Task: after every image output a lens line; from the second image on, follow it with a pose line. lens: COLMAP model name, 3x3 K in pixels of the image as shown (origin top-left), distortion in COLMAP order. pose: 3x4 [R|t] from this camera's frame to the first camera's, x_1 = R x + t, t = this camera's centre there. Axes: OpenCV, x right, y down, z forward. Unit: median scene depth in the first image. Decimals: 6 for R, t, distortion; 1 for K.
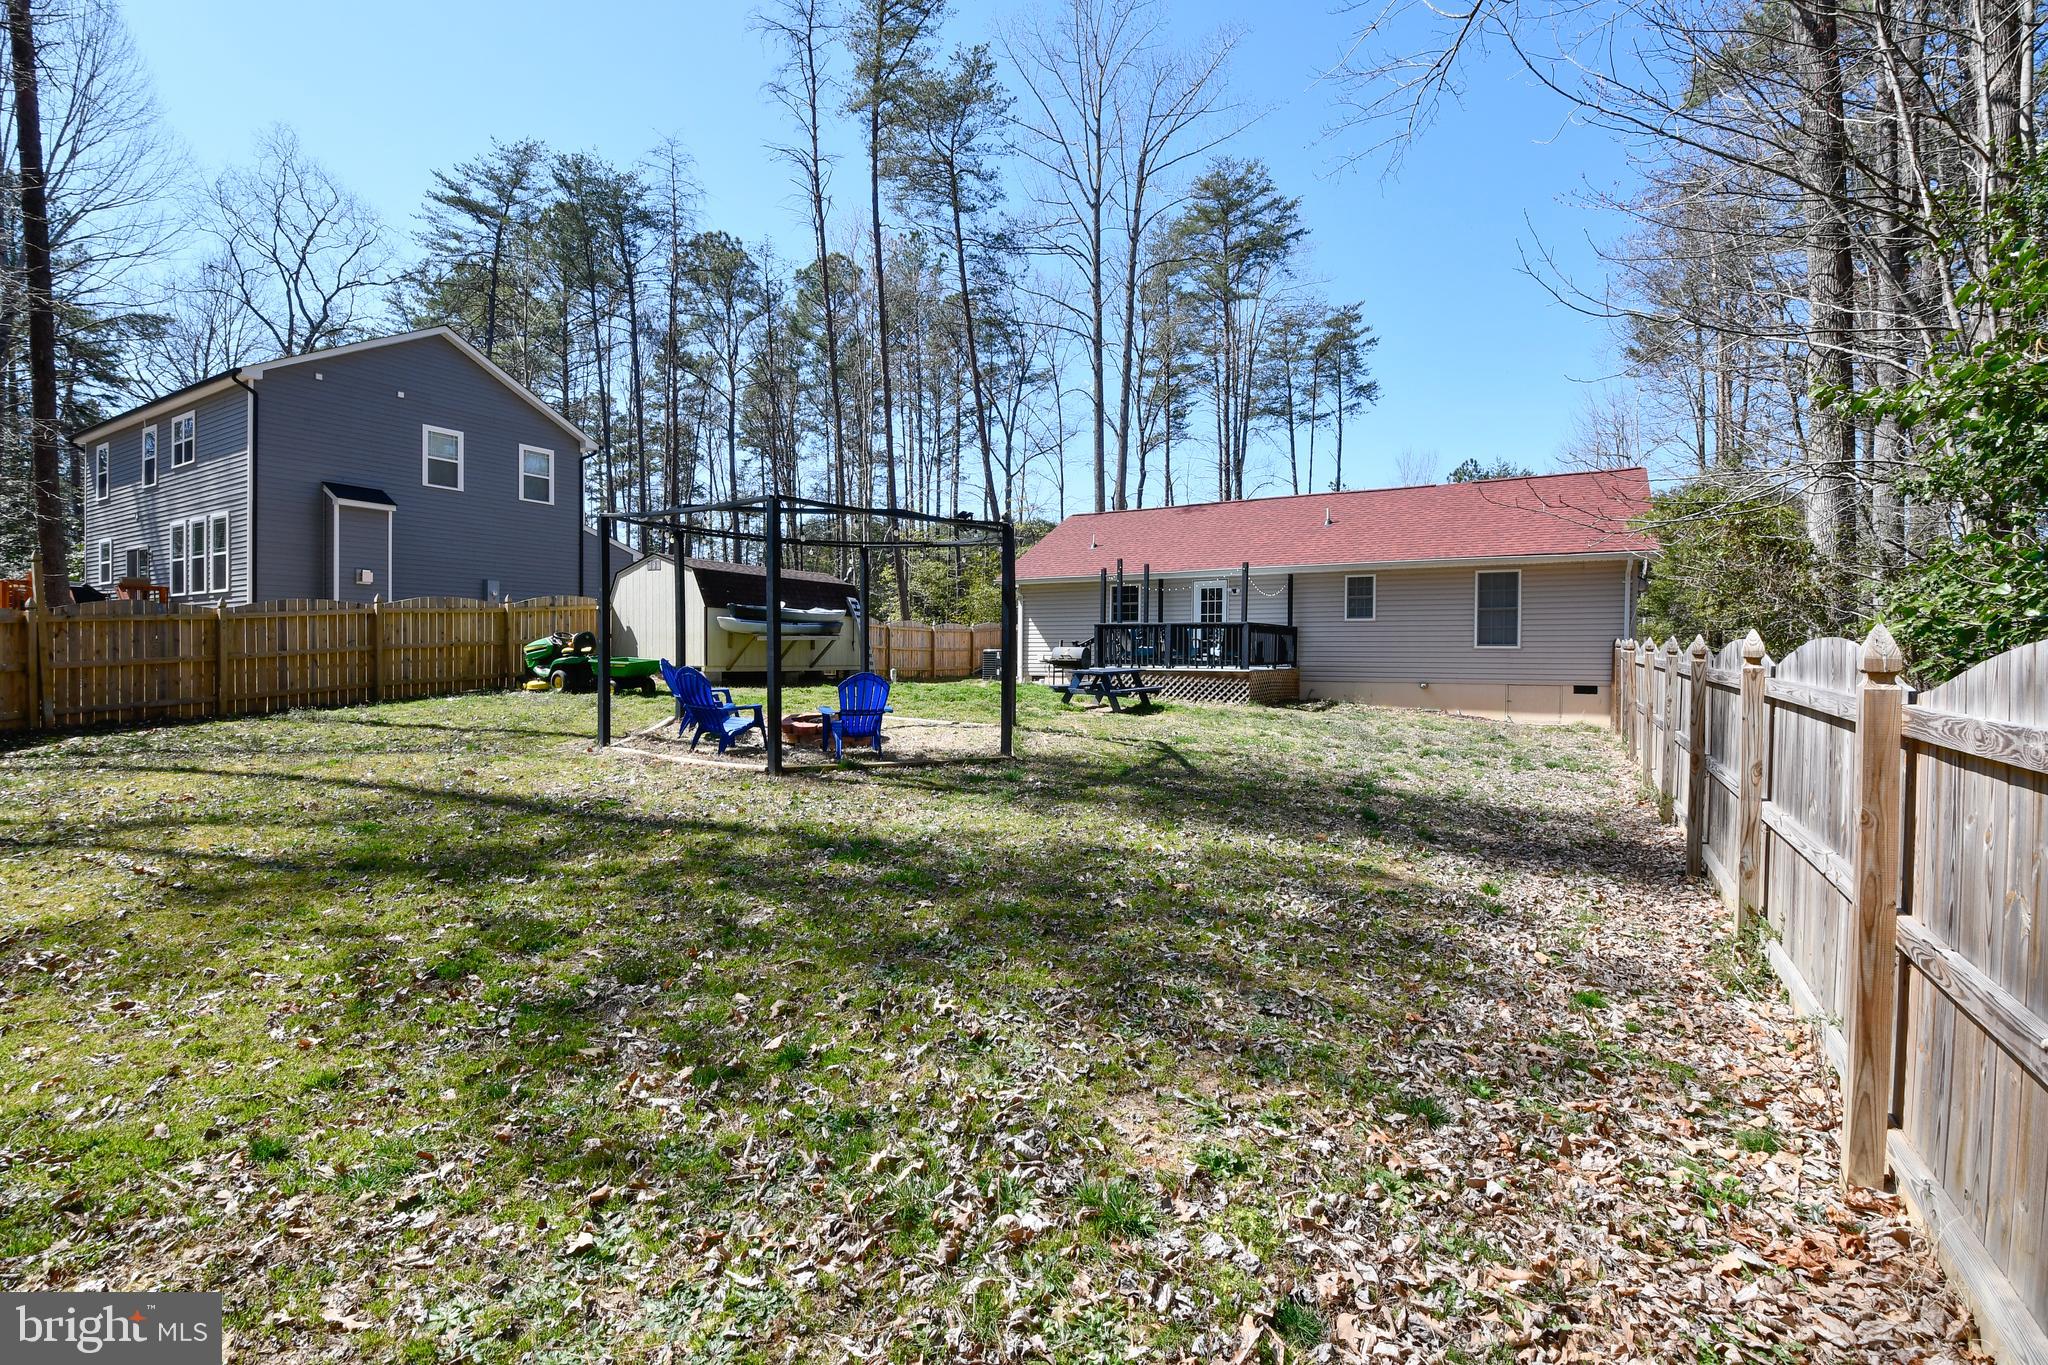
lens RADIAL K [[908.5, 0, 1025.7], [0, 908.5, 687.1], [0, 0, 1]] dist [-0.002168, -0.033972]
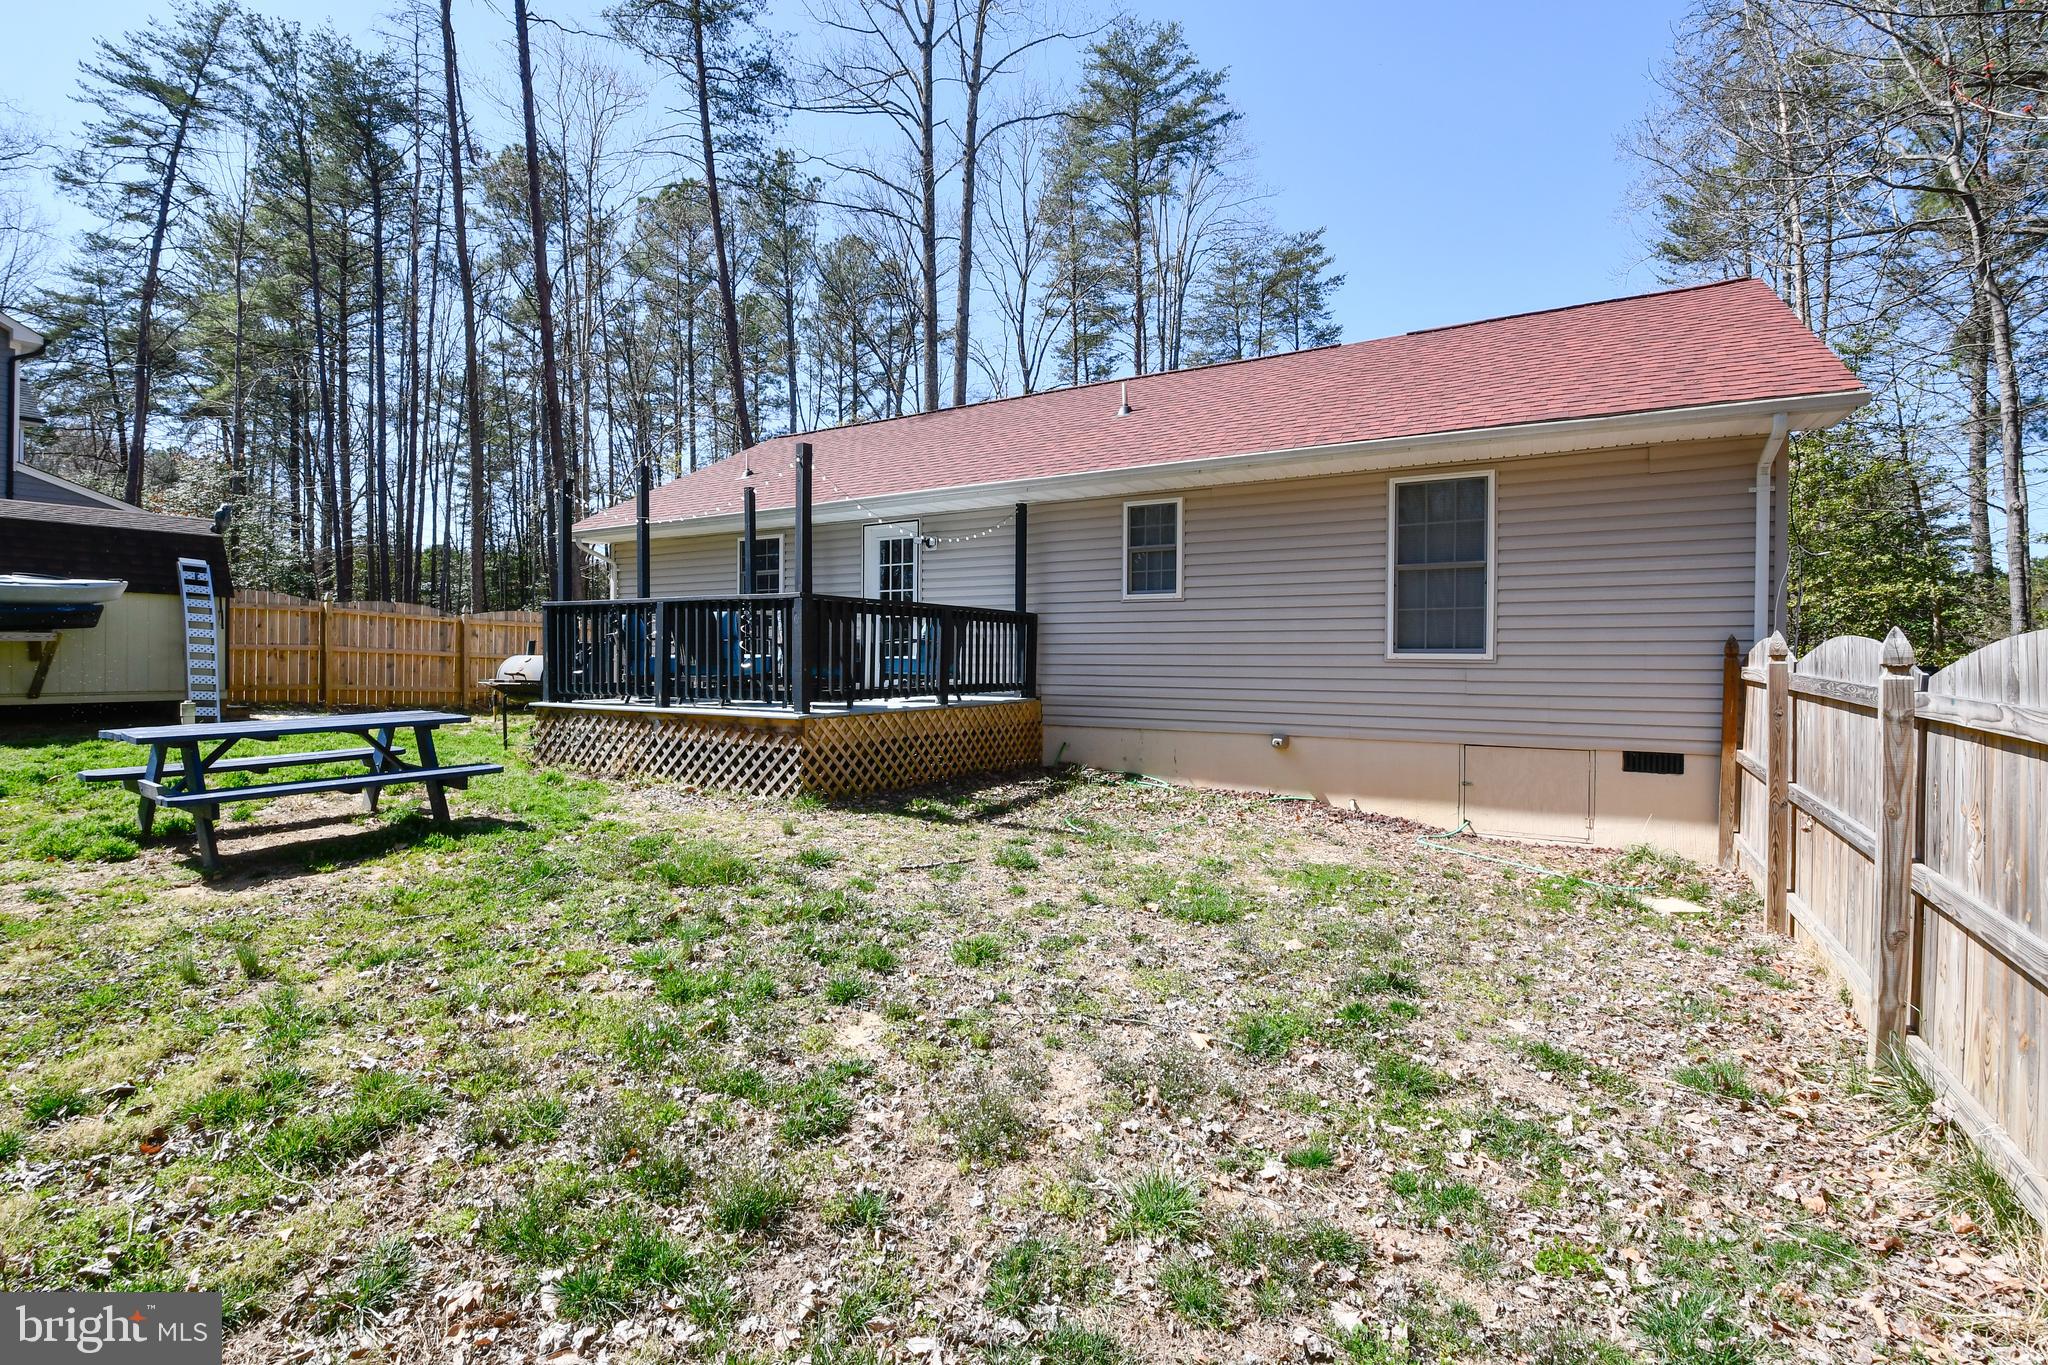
lens RADIAL K [[917.2, 0, 1026.1], [0, 917.2, 676.7], [0, 0, 1]] dist [0.002116, -0.020887]
pose [[0.999999, -0.000935, 0.001336, 0.155624], [0.000957, 0.999872, -0.015977, -0.013110], [-0.001321, 0.015979, 0.999871, 0.272268]]
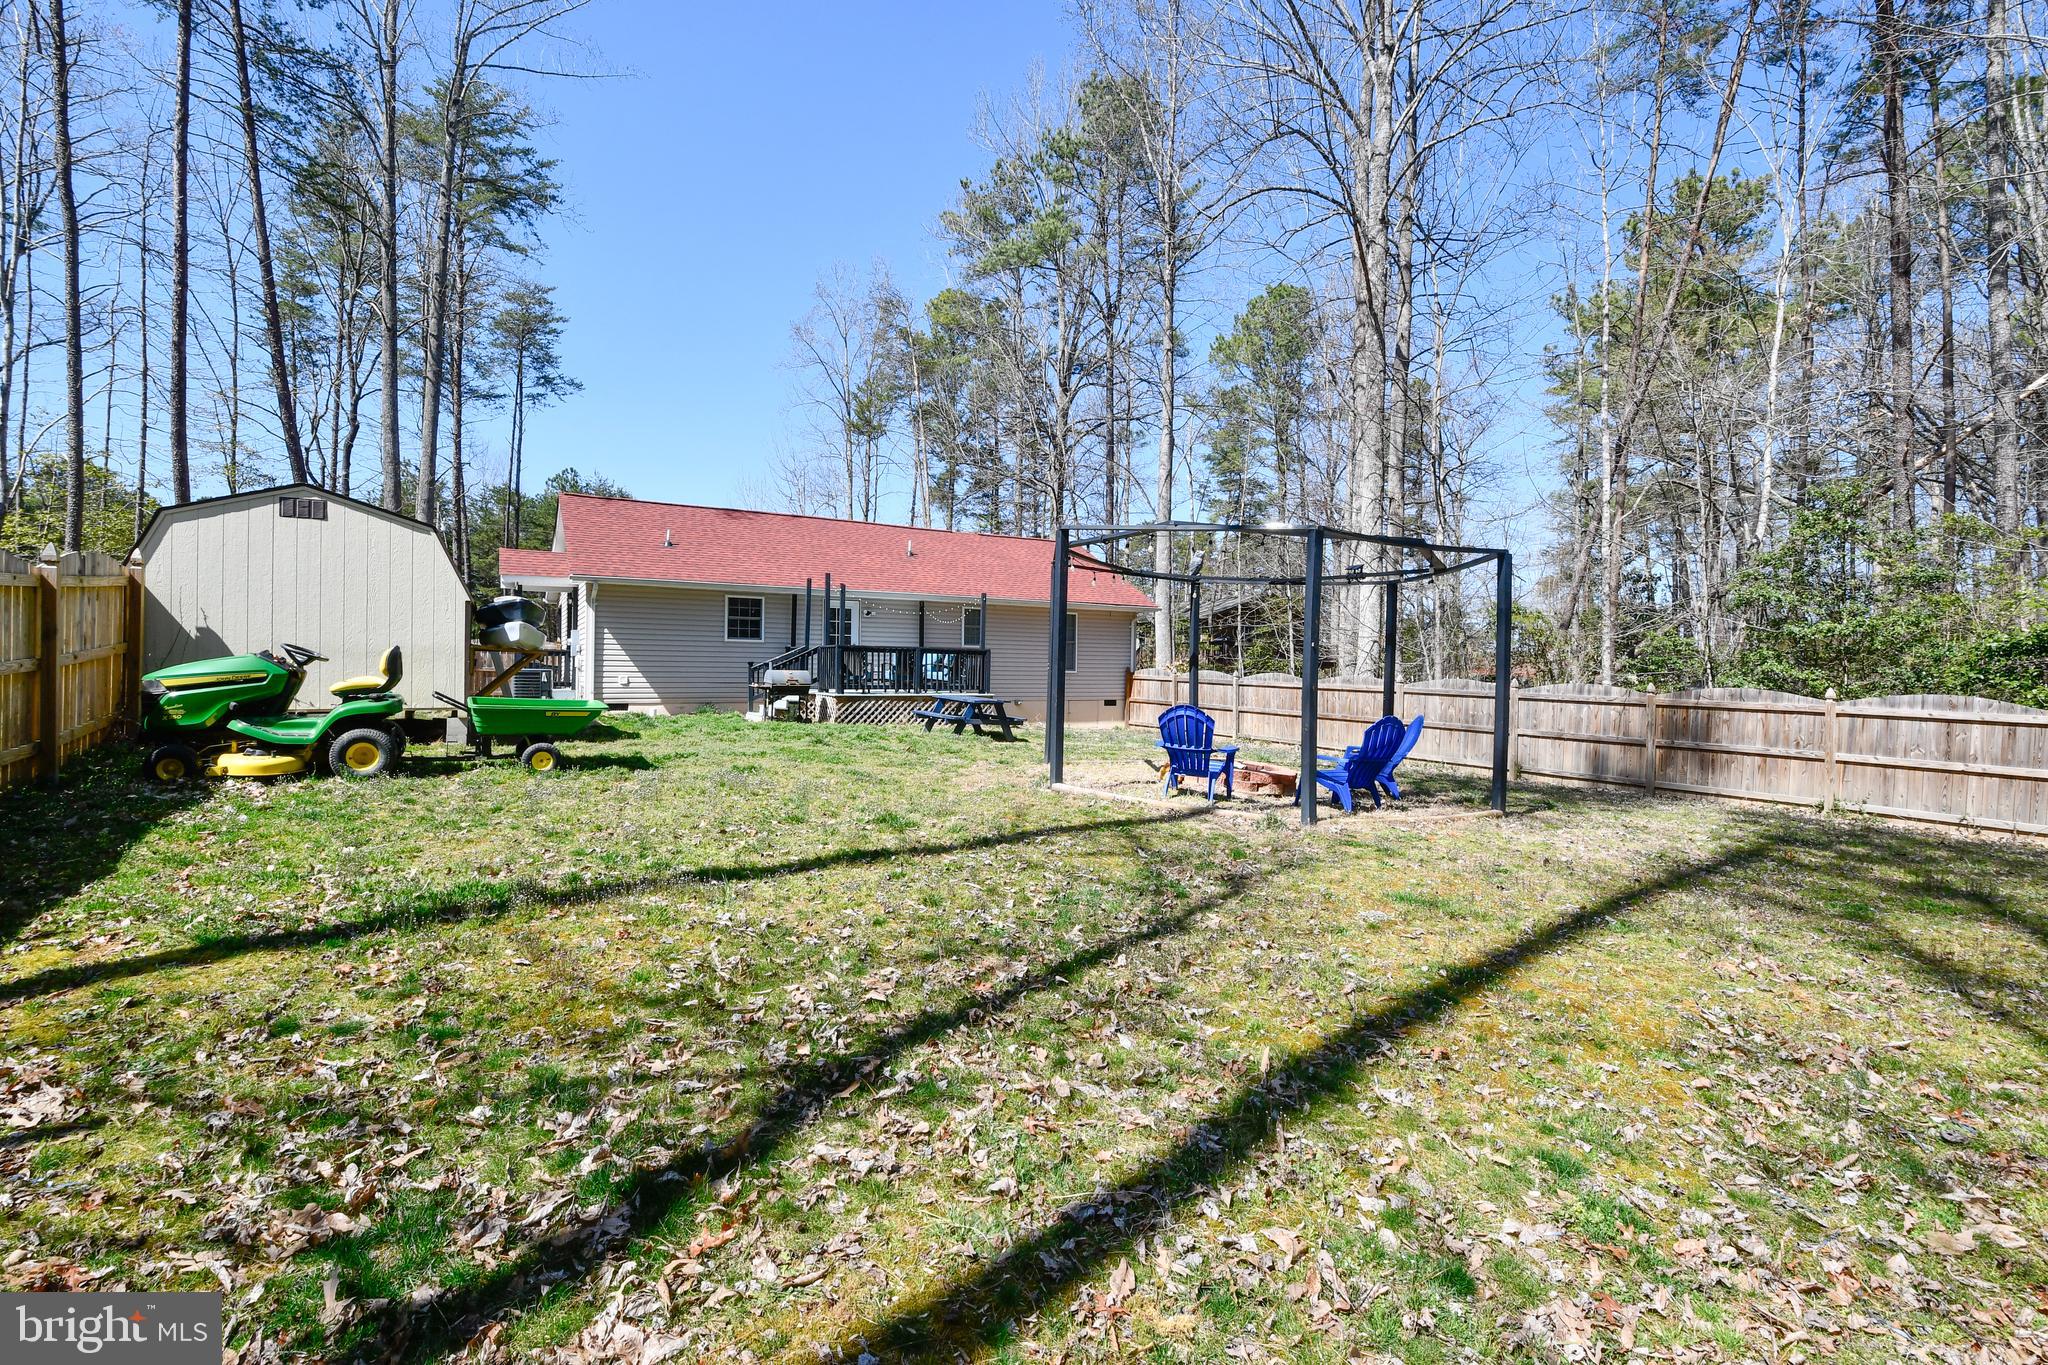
lens RADIAL K [[899.5, 0, 1032.2], [0, 899.5, 668.0], [0, 0, 1]] dist [-0.013252, -0.000055]
pose [[0.480139, 0.002530, 0.877189, -0.301232], [0.020993, 0.999676, -0.014374, -0.015037], [-0.876941, 0.025316, 0.479930, 0.202898]]
